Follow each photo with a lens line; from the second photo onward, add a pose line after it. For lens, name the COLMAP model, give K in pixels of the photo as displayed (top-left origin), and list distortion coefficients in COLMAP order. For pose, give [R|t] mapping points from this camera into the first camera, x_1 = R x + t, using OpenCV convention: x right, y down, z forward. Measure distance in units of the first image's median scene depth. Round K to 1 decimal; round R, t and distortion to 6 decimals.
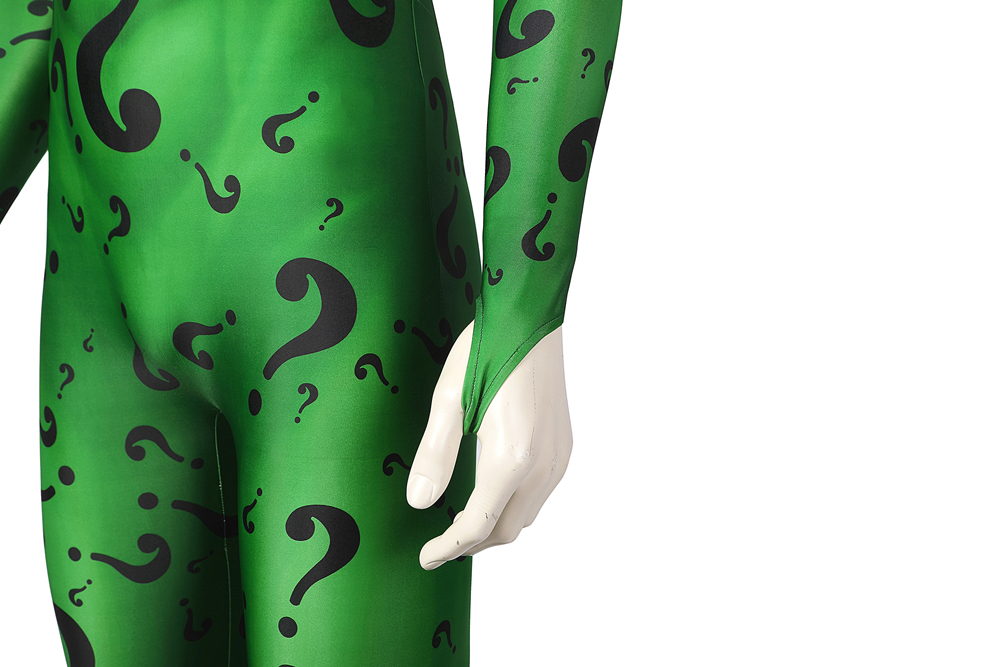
lens RADIAL K [[1071.5, 0, 500.2], [0, 1071.5, 310.1], [0, 0, 1]] dist [0.009450, 0.010391]
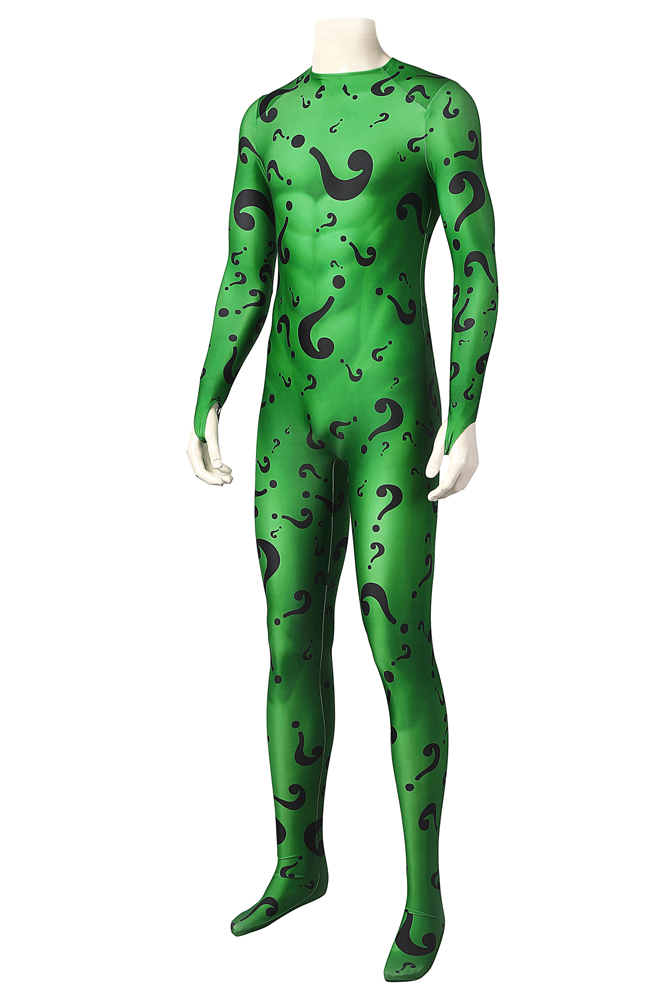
lens RADIAL K [[1403.5, 0, 334.4], [0, 1403.5, 394.6], [0, 0, 1]] dist [0.001808, -0.001238]
pose [[0.999726, 0.022253, -0.007311, -0.290162], [-0.022724, 0.997115, -0.072428, 0.215956], [0.005678, 0.072574, 0.997347, -2.733945]]
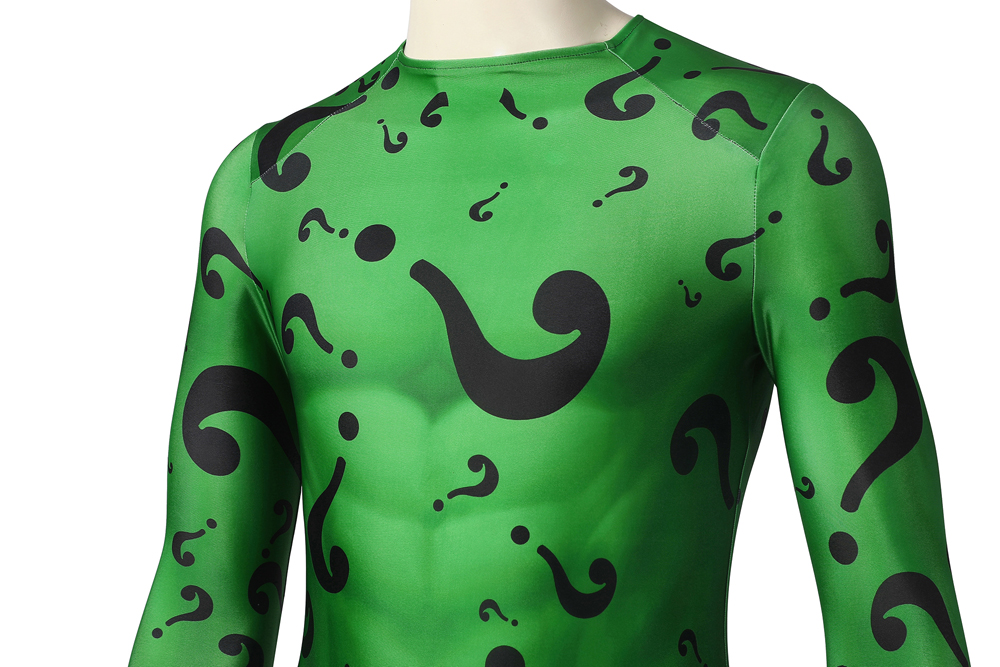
lens RADIAL K [[1462.3, 0, 500.0], [0, 1462.3, 333.5], [0, 0, 1]] dist [0.109709, -0.042441]
pose [[0.990632, 0.031456, 0.132887, -0.497462], [-0.004946, 0.980736, -0.195277, -0.389336], [-0.136470, 0.192790, 0.971704, -0.330257]]
